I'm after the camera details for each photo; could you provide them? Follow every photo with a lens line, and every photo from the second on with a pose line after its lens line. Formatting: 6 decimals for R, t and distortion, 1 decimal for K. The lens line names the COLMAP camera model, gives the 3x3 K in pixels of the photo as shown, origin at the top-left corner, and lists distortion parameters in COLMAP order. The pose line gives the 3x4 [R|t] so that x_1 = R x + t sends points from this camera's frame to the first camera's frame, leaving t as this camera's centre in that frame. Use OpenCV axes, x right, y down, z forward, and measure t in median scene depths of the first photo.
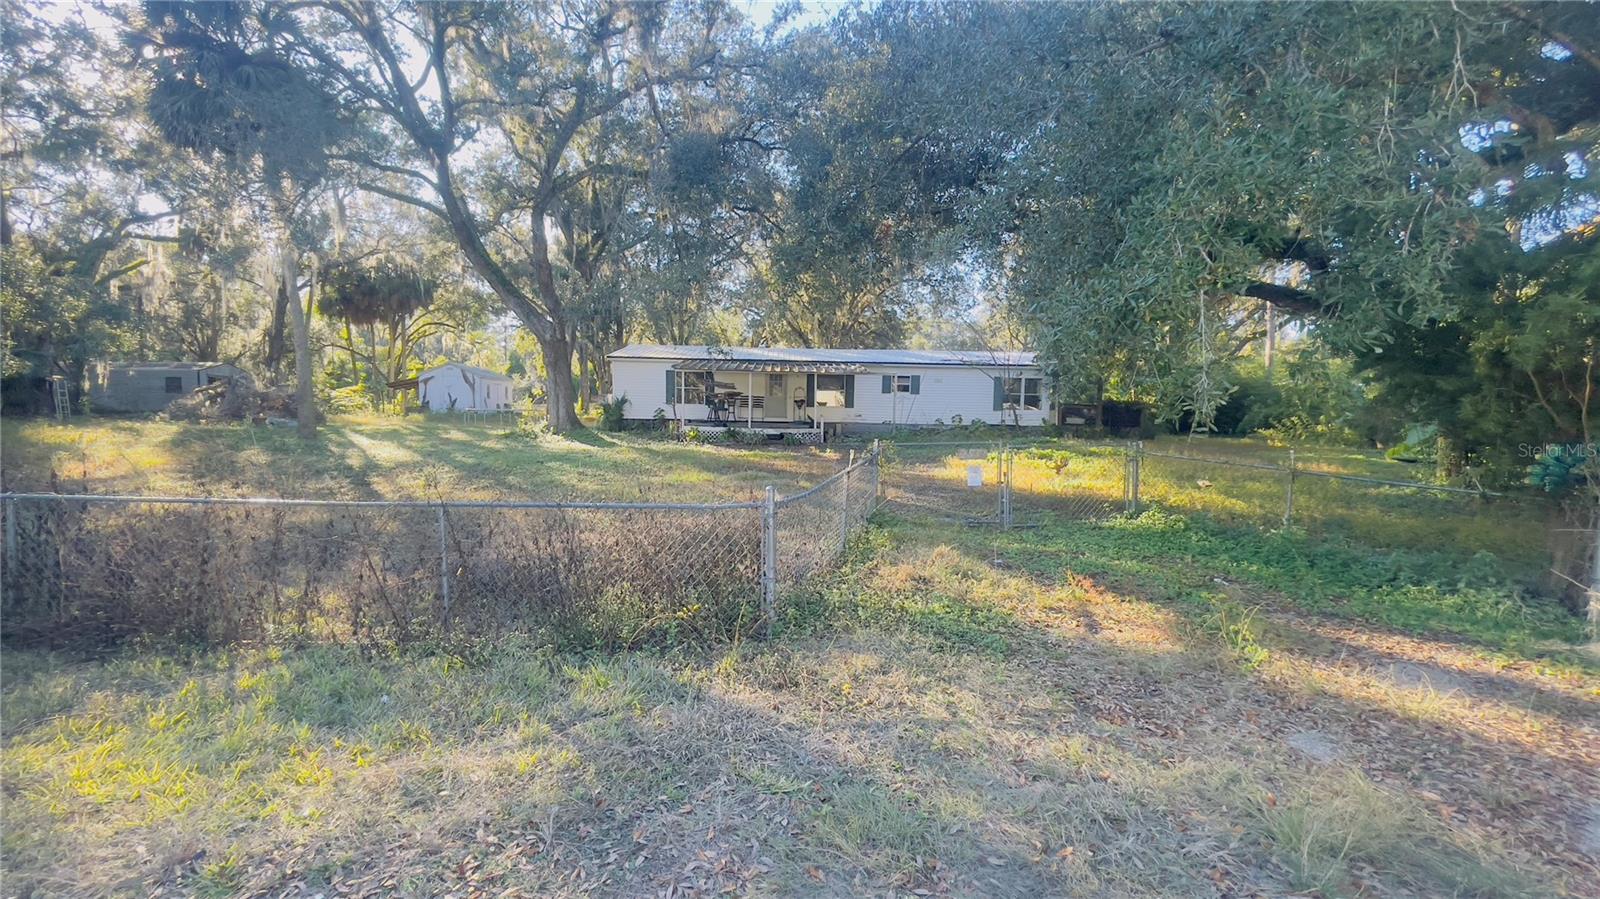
lens RADIAL K [[662.7, 0, 792.0], [0, 662.7, 445.6], [0, 0, 1]] dist [-0.009483, 0.003567]
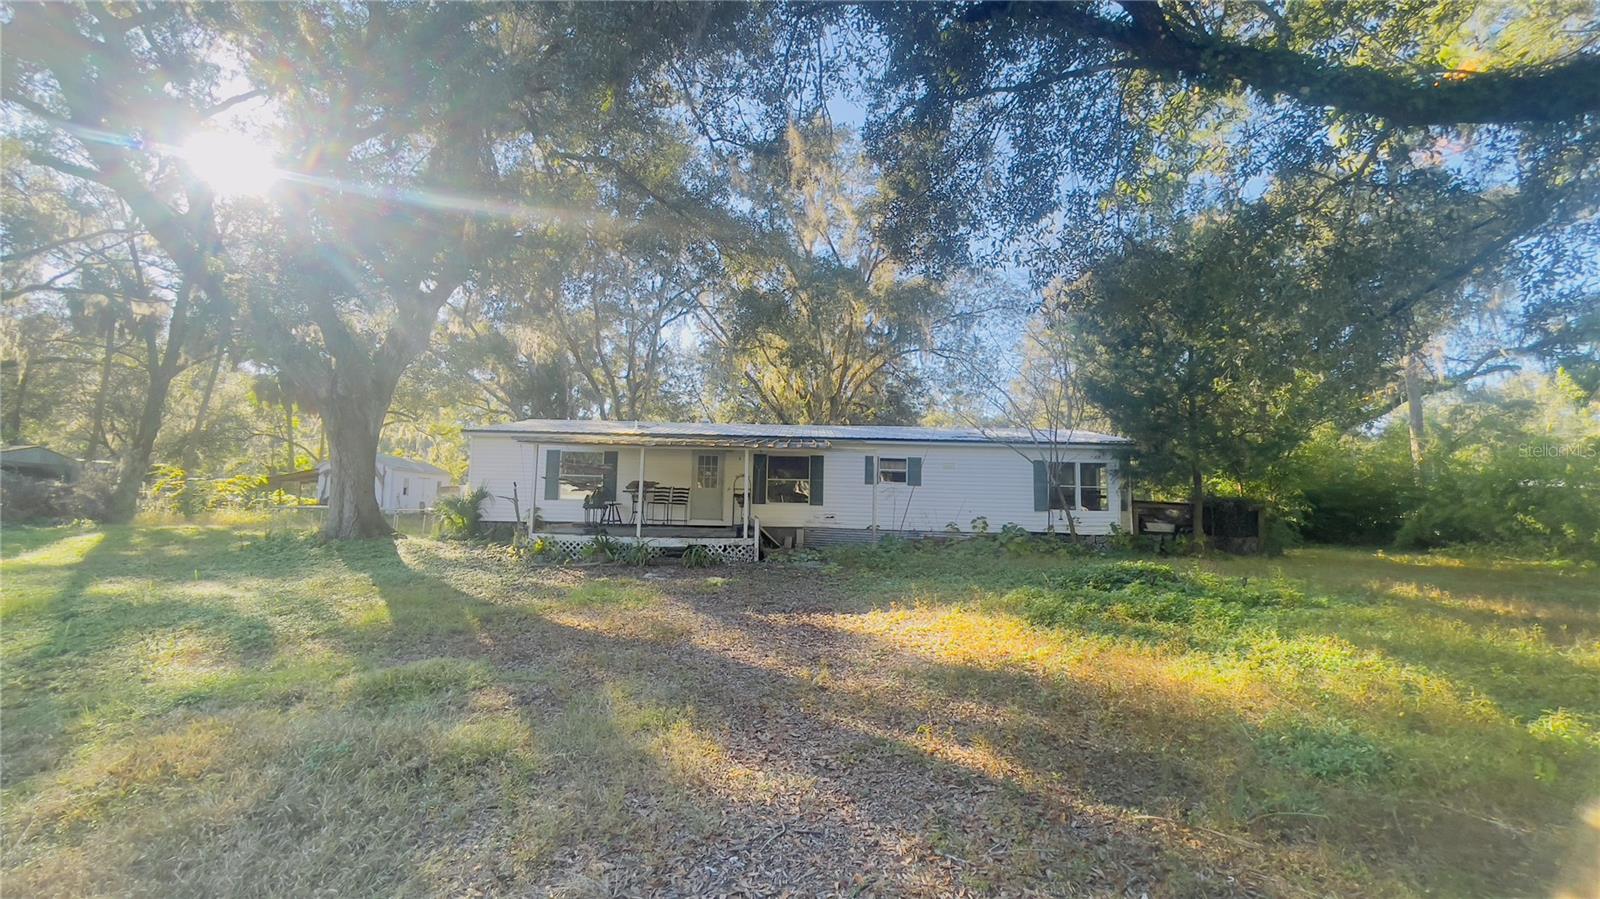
lens RADIAL K [[662.7, 0, 796.0], [0, 662.7, 436.2], [0, 0, 1]] dist [-0.009483, 0.003567]
pose [[0.998754, -0.001632, -0.049874, 0.243554], [-0.006743, 0.985887, -0.167279, -0.035381], [0.049443, 0.167407, 0.984647, 0.803131]]
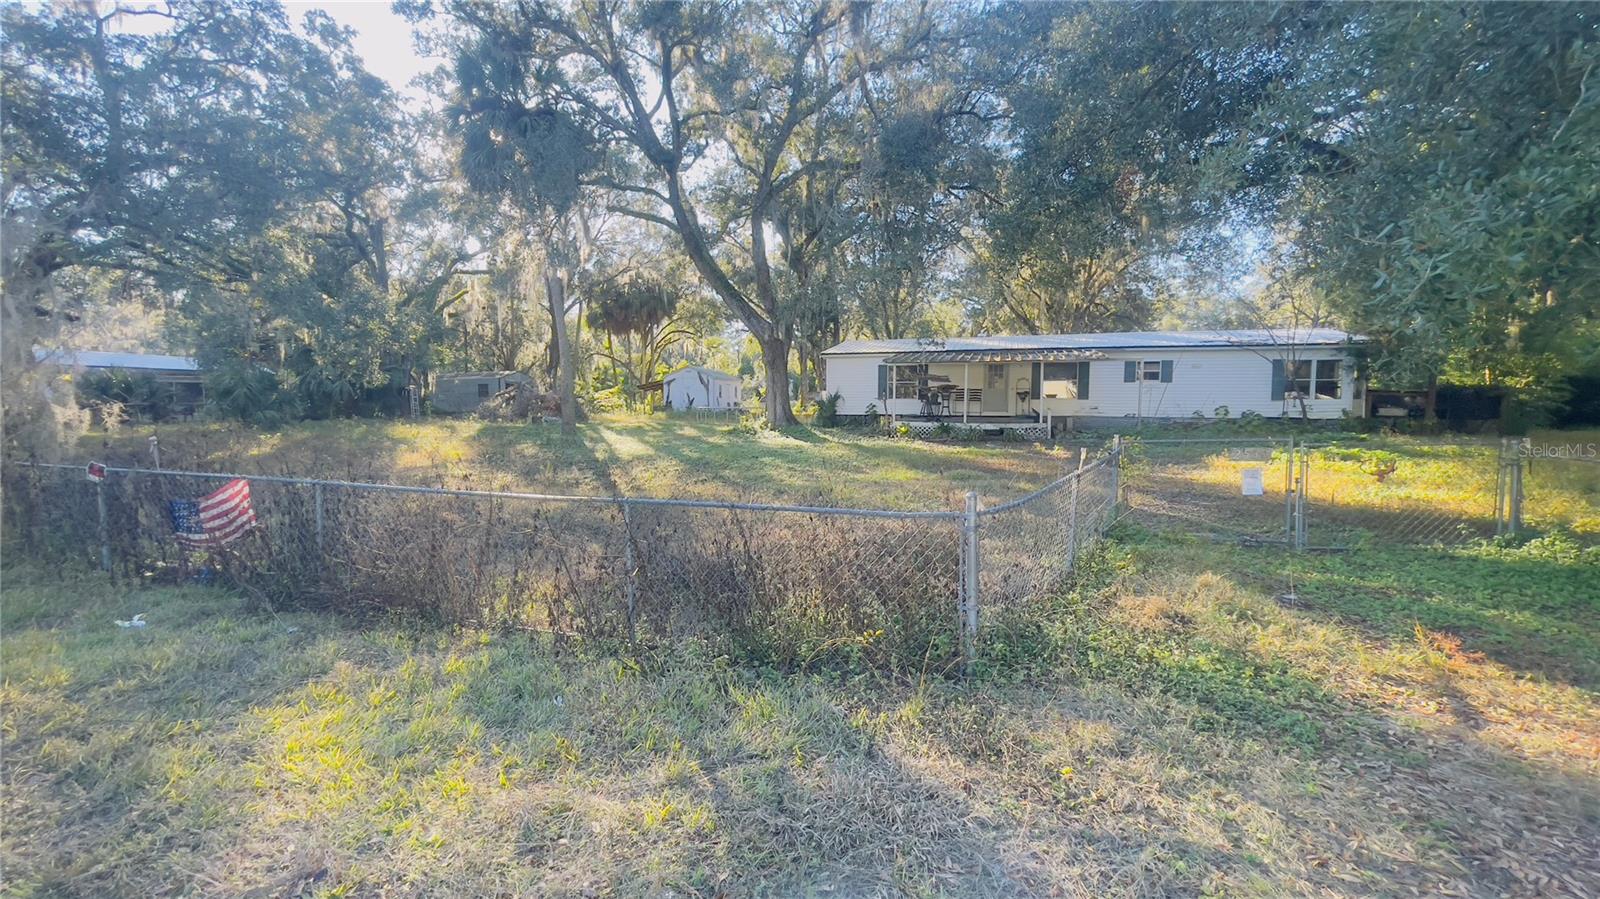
lens RADIAL K [[662.7, 0, 788.6], [0, 662.7, 449.5], [0, 0, 1]] dist [-0.009483, 0.003567]
pose [[0.945761, 0.007470, -0.324778, 0.007683], [-0.003412, 0.999909, 0.013063, -0.000861], [0.324846, -0.011246, 0.945700, 0.062244]]
